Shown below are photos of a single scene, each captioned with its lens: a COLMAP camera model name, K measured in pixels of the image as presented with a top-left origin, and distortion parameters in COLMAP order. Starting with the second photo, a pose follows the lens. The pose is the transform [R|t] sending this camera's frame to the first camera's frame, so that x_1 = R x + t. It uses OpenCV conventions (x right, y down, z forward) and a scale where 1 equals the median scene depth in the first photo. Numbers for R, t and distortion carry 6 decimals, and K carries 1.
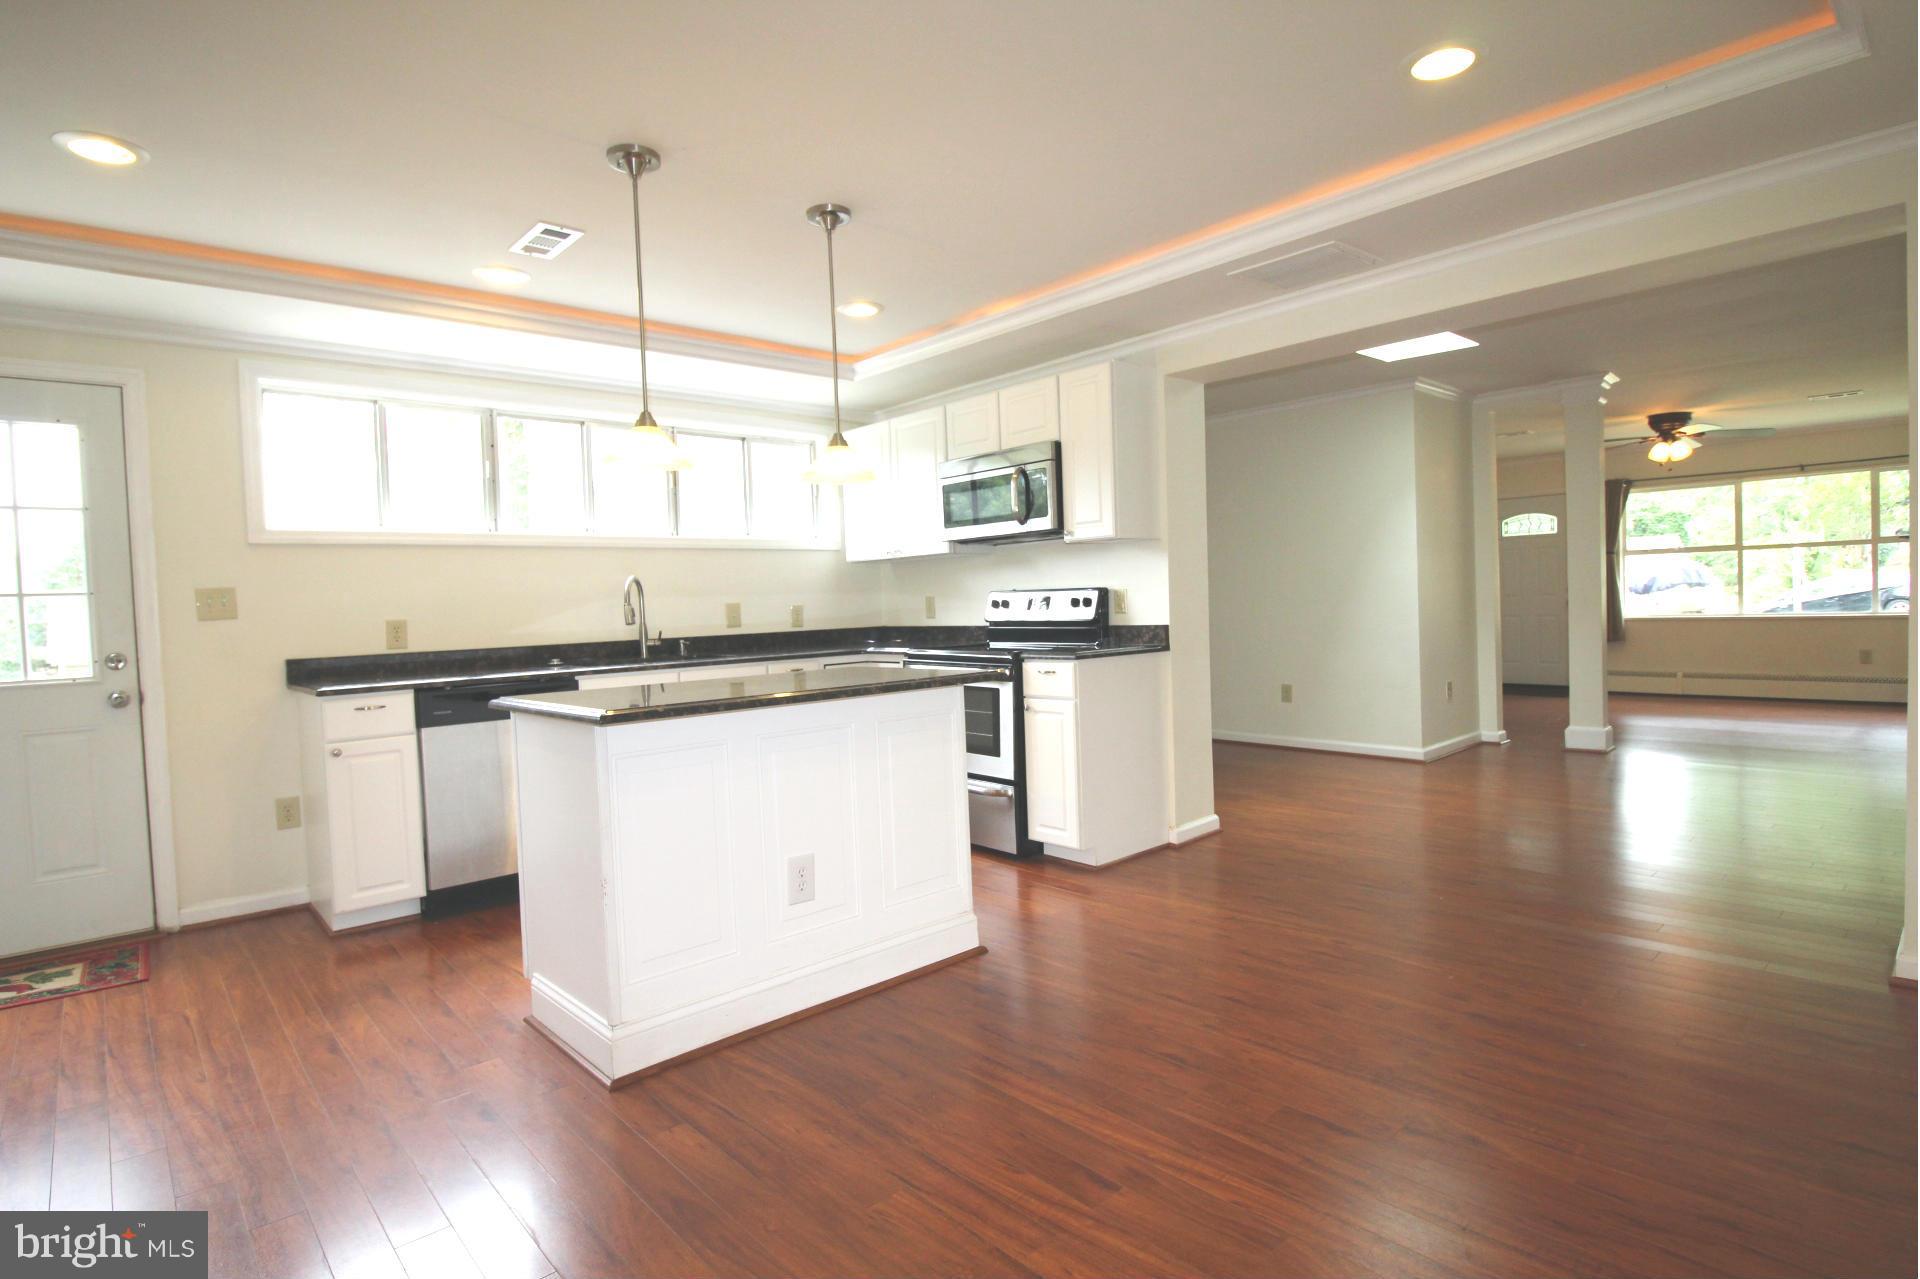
lens RADIAL K [[970.1, 0, 948.6], [0, 970.1, 635.3], [0, 0, 1]] dist [0.002375, -0.014839]
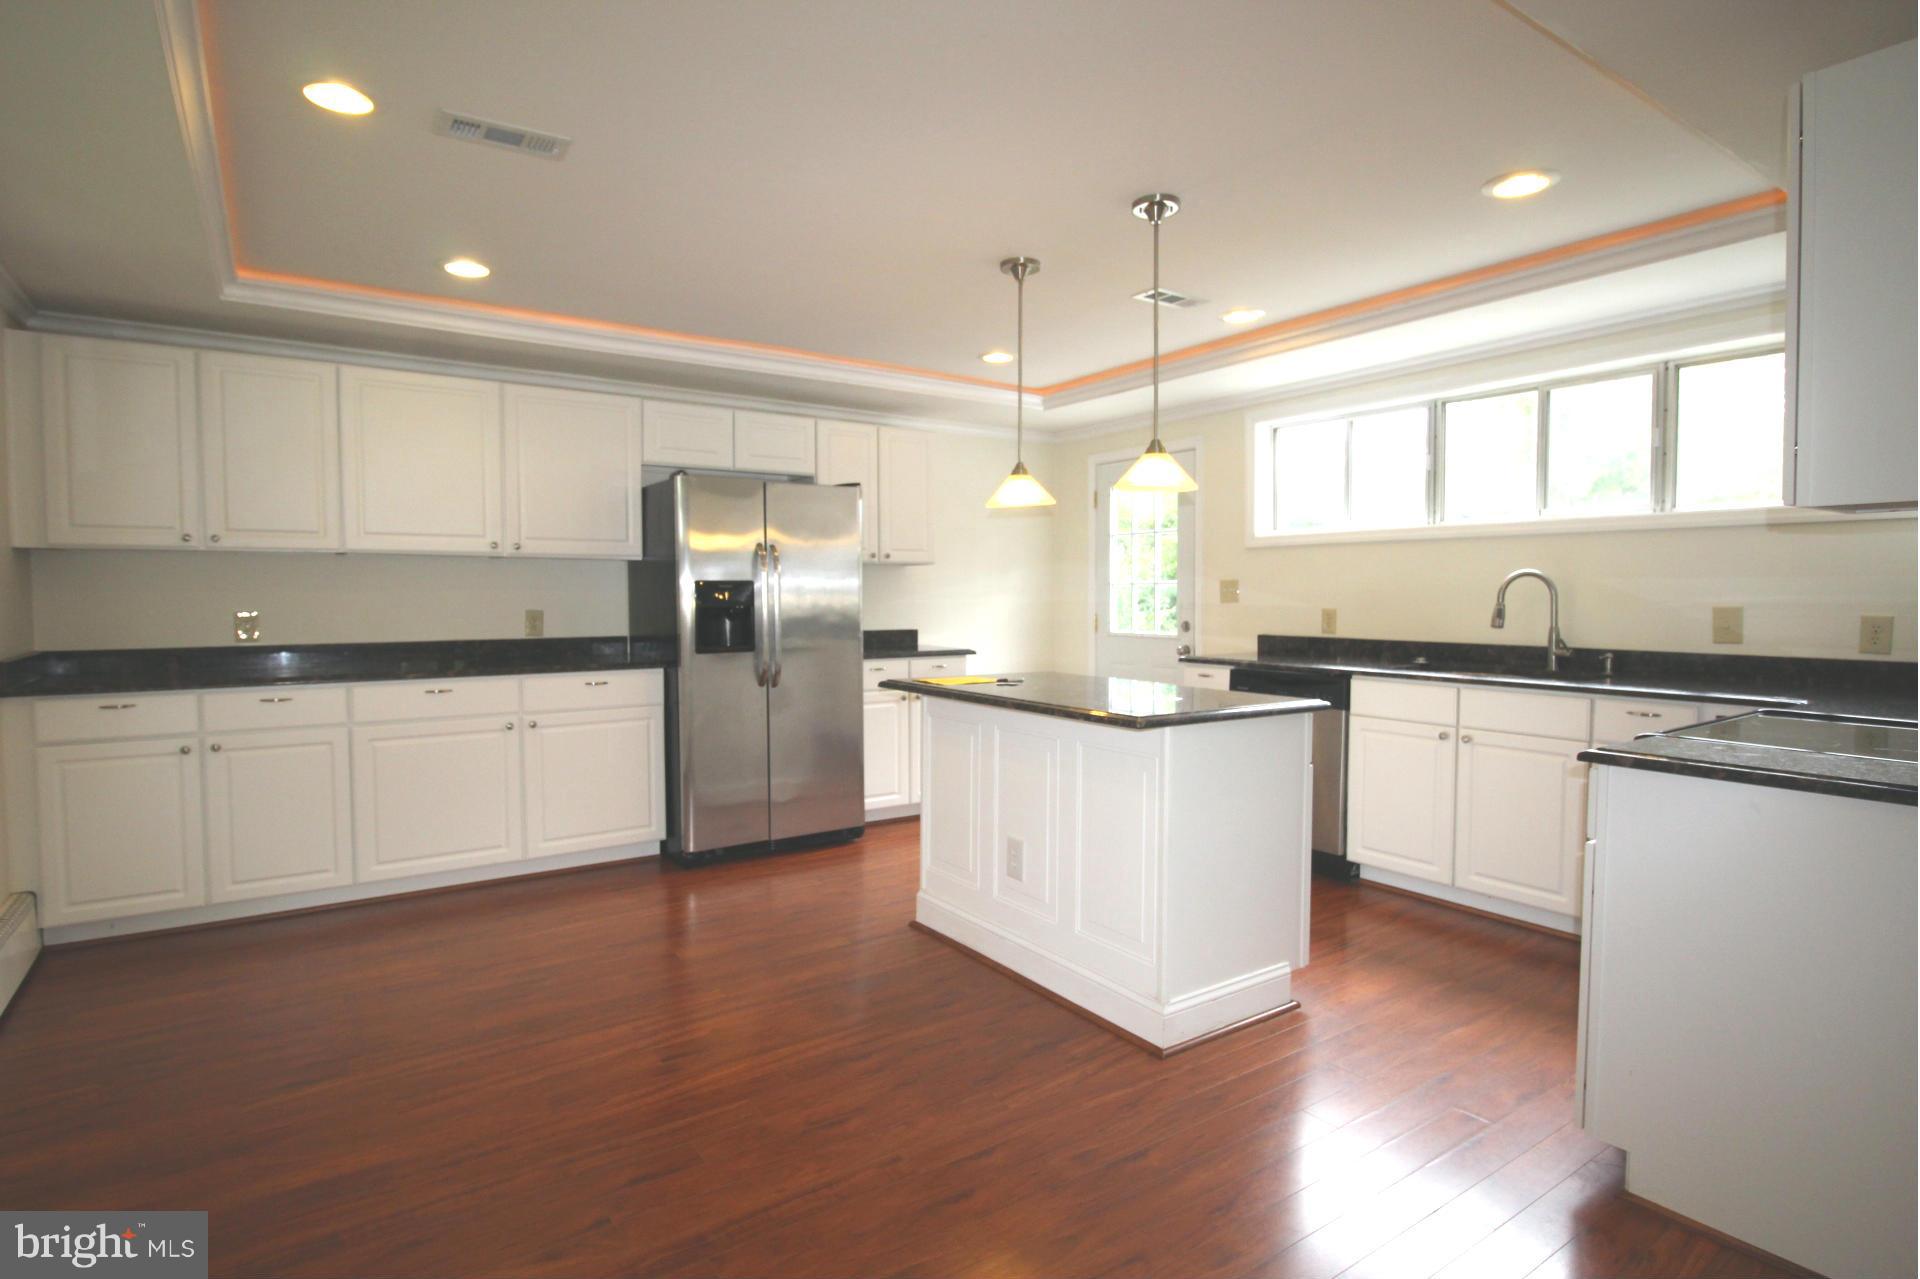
lens RADIAL K [[927.4, 0, 908.2], [0, 927.4, 633.2], [0, 0, 1]] dist [0.002952, 0.000254]
pose [[-0.136883, 0.081675, -0.987214, 0.683837], [-0.023628, 0.996042, 0.085681, -0.079523], [0.990305, 0.035054, -0.134411, 0.741272]]
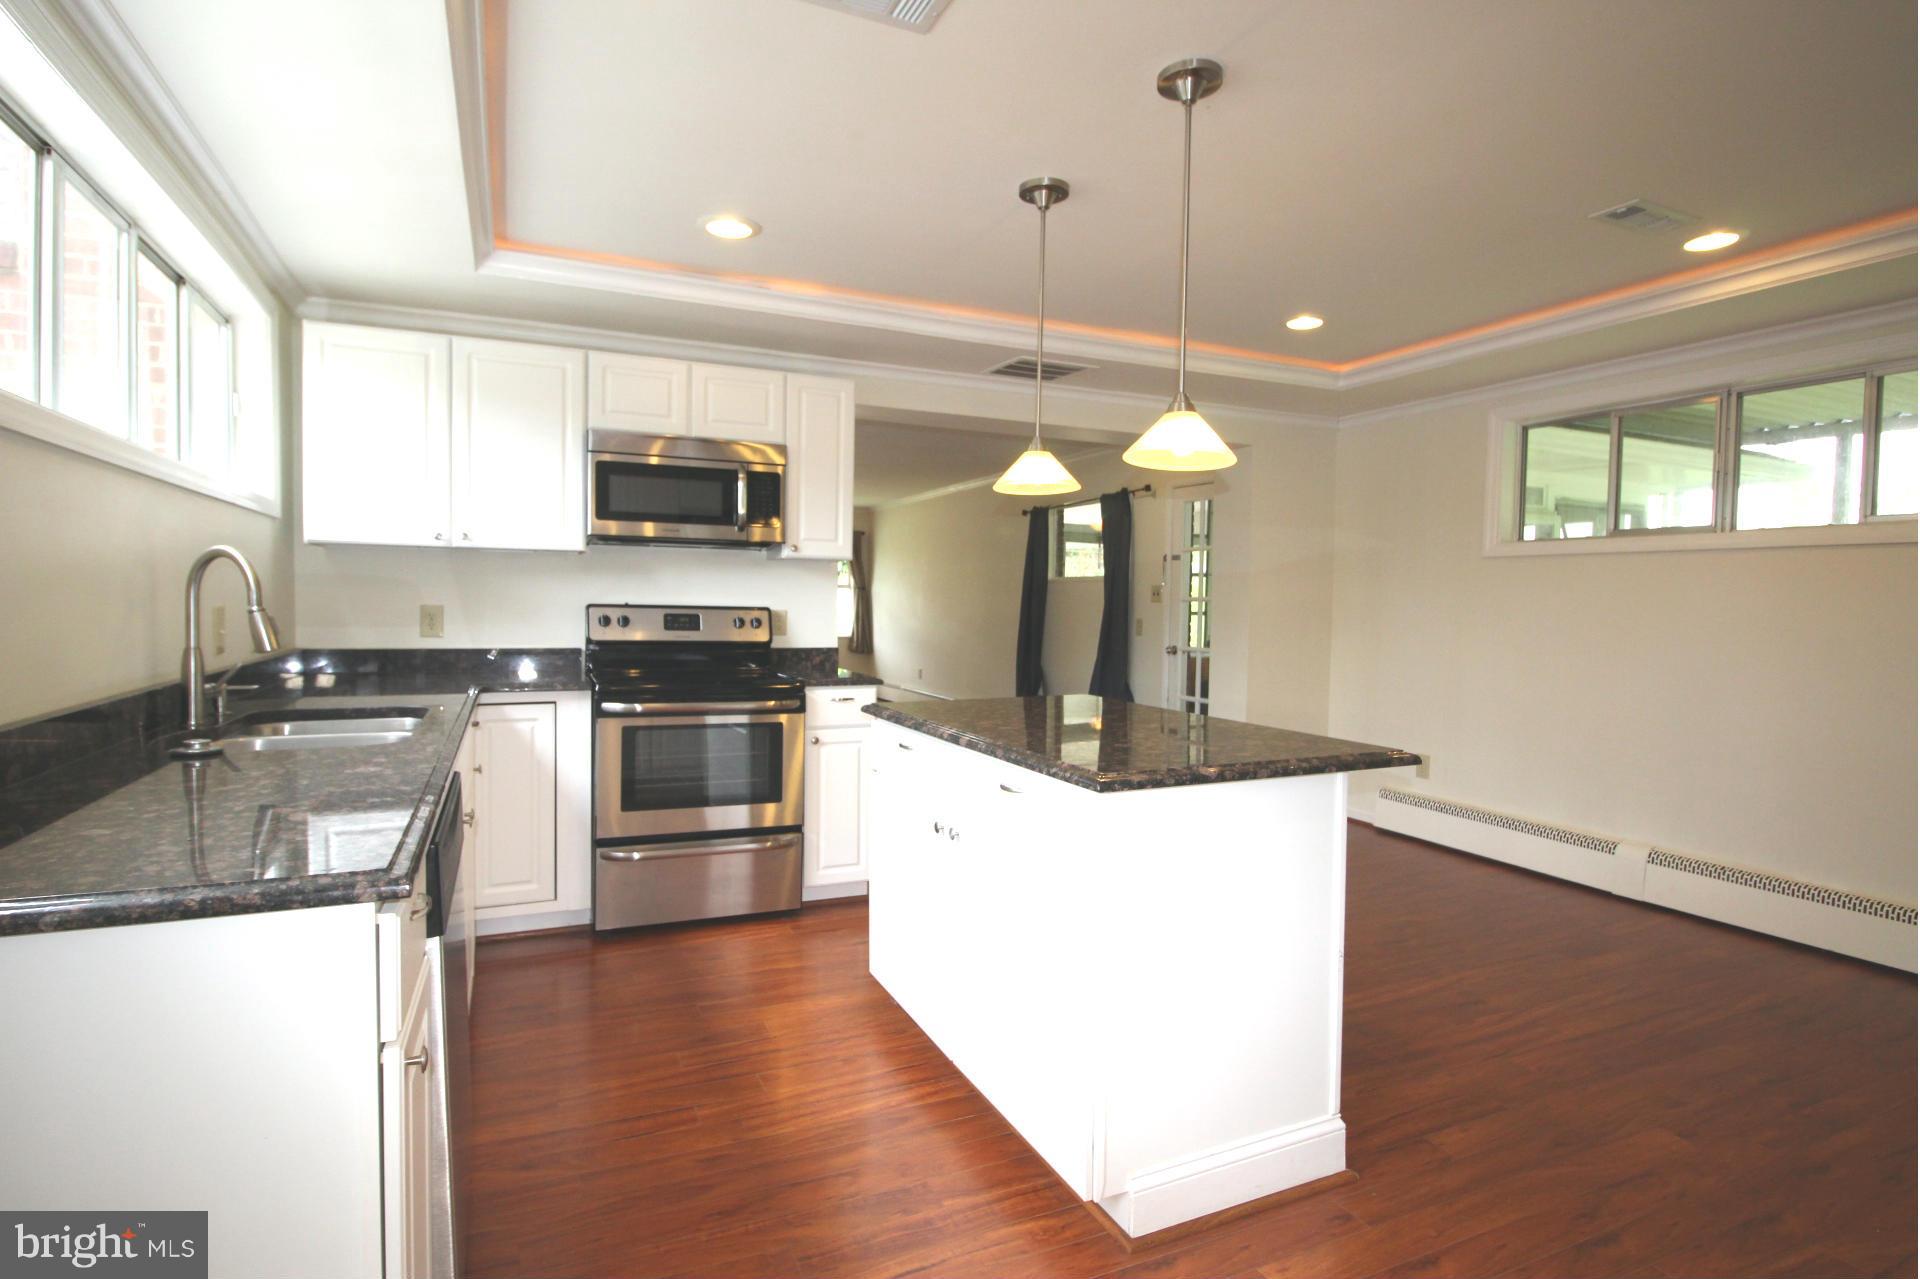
lens RADIAL K [[970.1, 0, 948.6], [0, 970.1, 635.3], [0, 0, 1]] dist [0.002375, -0.014839]
pose [[0.304802, 0.006545, 0.952393, -0.811434], [0.007345, 0.999931, -0.009222, -0.015649], [-0.952387, 0.009806, 0.304733, 0.666908]]
